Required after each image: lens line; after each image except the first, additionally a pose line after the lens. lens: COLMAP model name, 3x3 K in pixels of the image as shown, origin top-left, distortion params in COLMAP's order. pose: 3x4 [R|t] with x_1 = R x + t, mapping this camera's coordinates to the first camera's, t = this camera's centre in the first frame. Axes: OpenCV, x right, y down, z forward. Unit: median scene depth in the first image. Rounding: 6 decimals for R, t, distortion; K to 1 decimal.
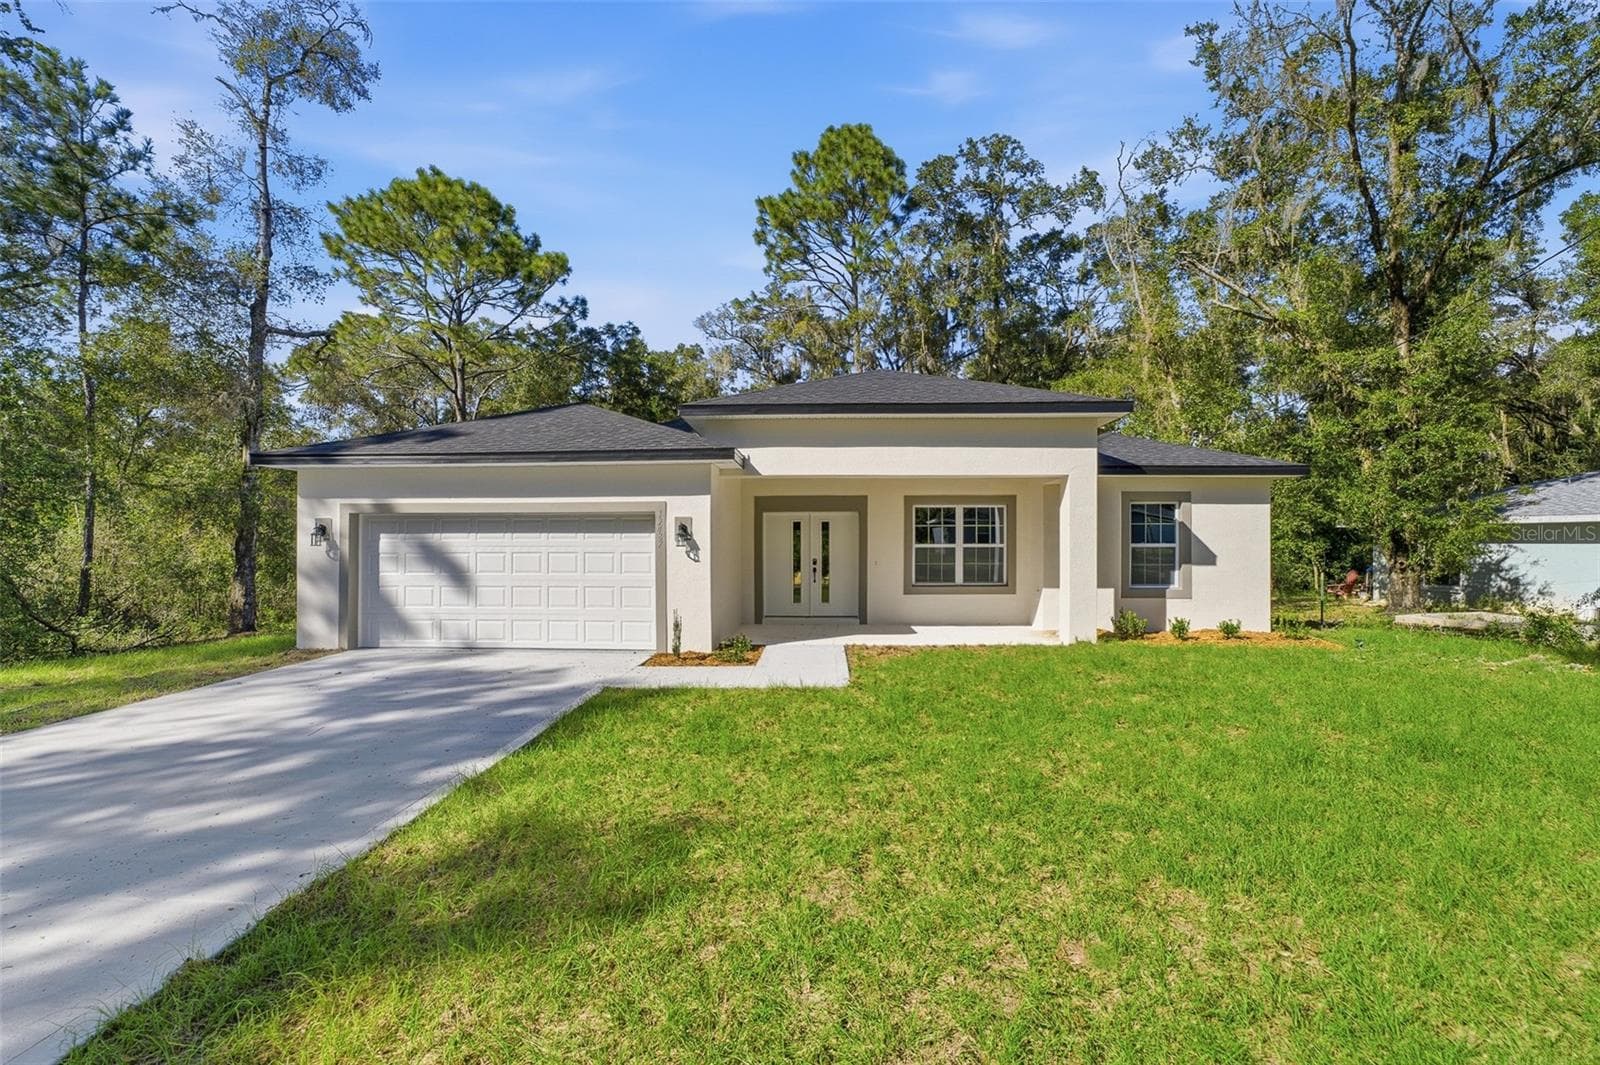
lens RADIAL K [[647.6, 0, 797.9], [0, 647.6, 548.0], [0, 0, 1]] dist [-0.002820, 0.004678]
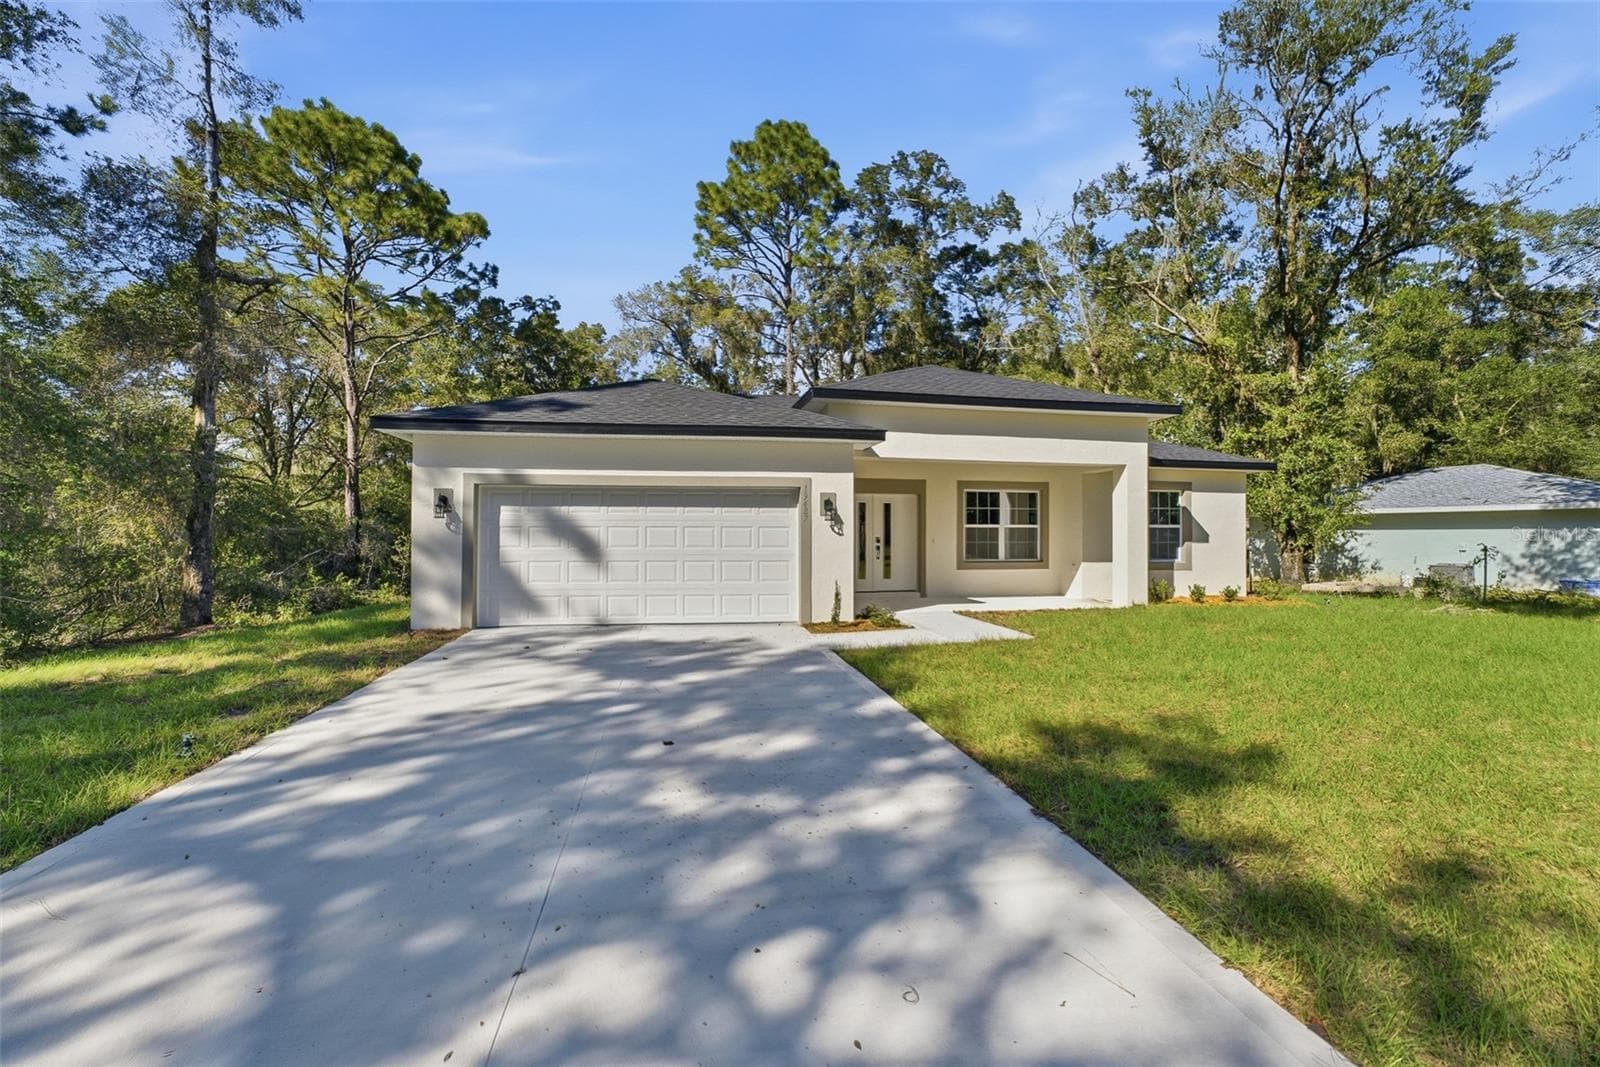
lens RADIAL K [[659.7, 0, 800.5], [0, 659.7, 538.9], [0, 0, 1]] dist [0.001207, 0.000703]
pose [[0.973279, 0.002202, 0.229615, -0.284578], [-0.000851, 0.999982, -0.005985, 0.020682], [-0.229624, 0.005629, 0.973263, -0.025878]]
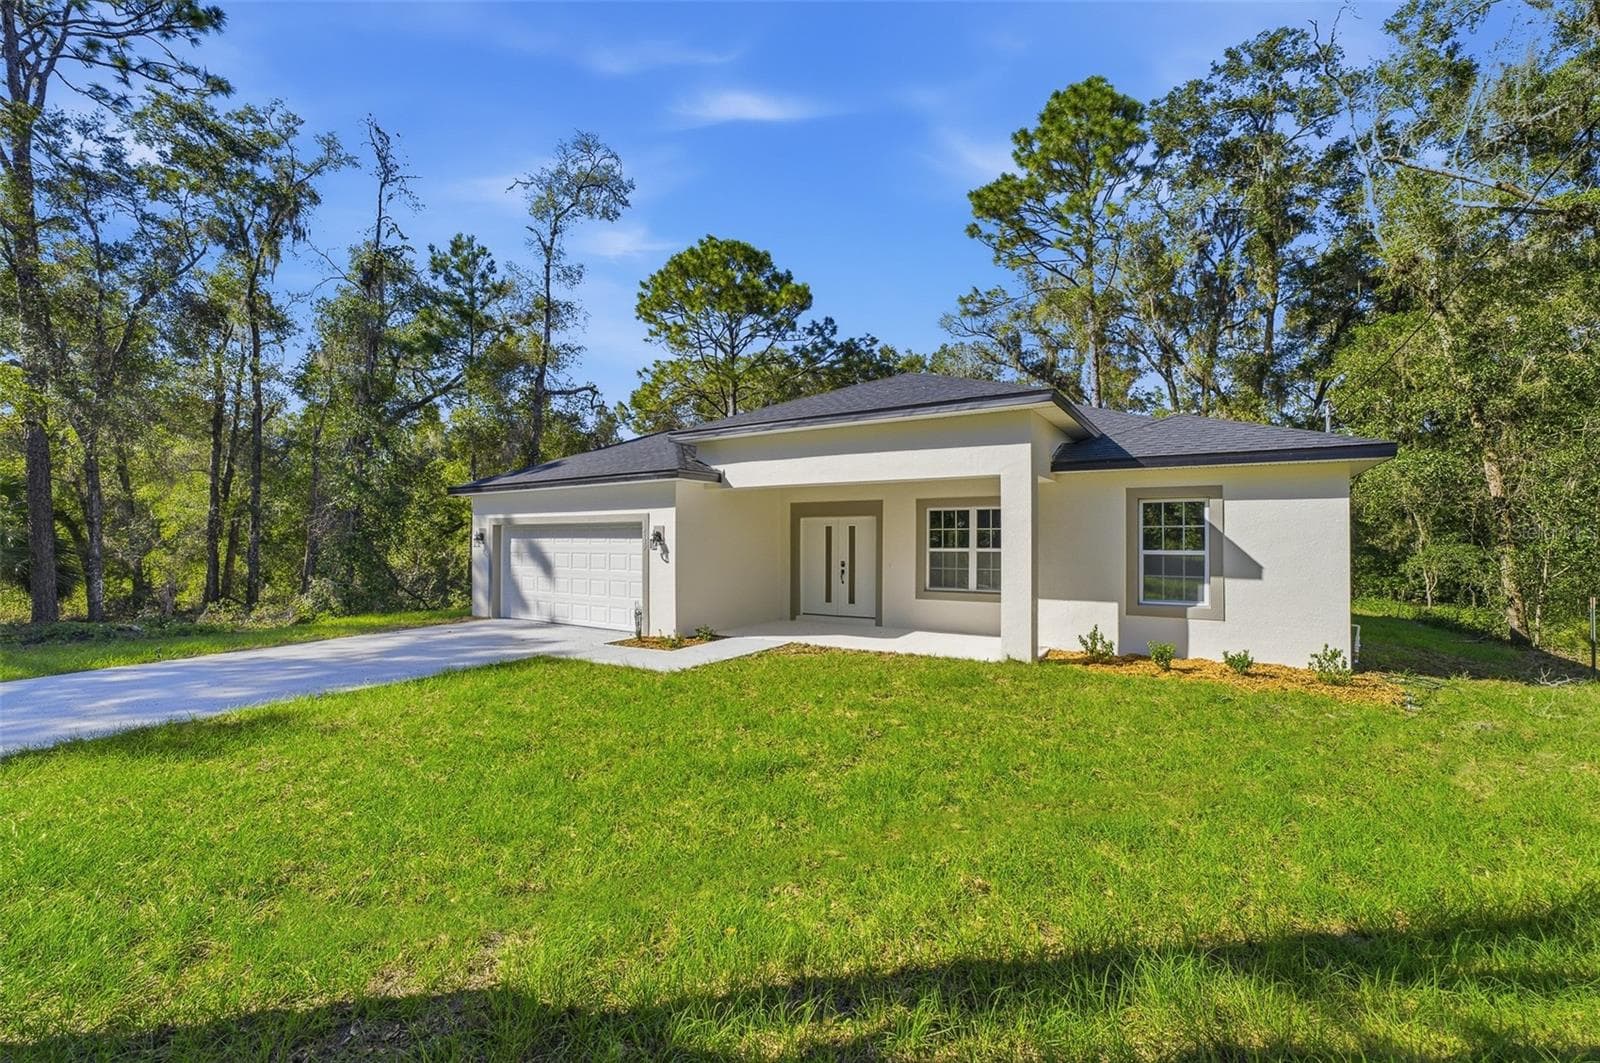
lens RADIAL K [[651.2, 0, 800.0], [0, 651.2, 531.5], [0, 0, 1]] dist [-0.000090, 0.006479]
pose [[0.868464, -0.003607, -0.495739, 0.404211], [-0.004815, 0.999865, -0.015710, -0.011390], [0.495729, 0.016031, 0.868329, 0.037587]]
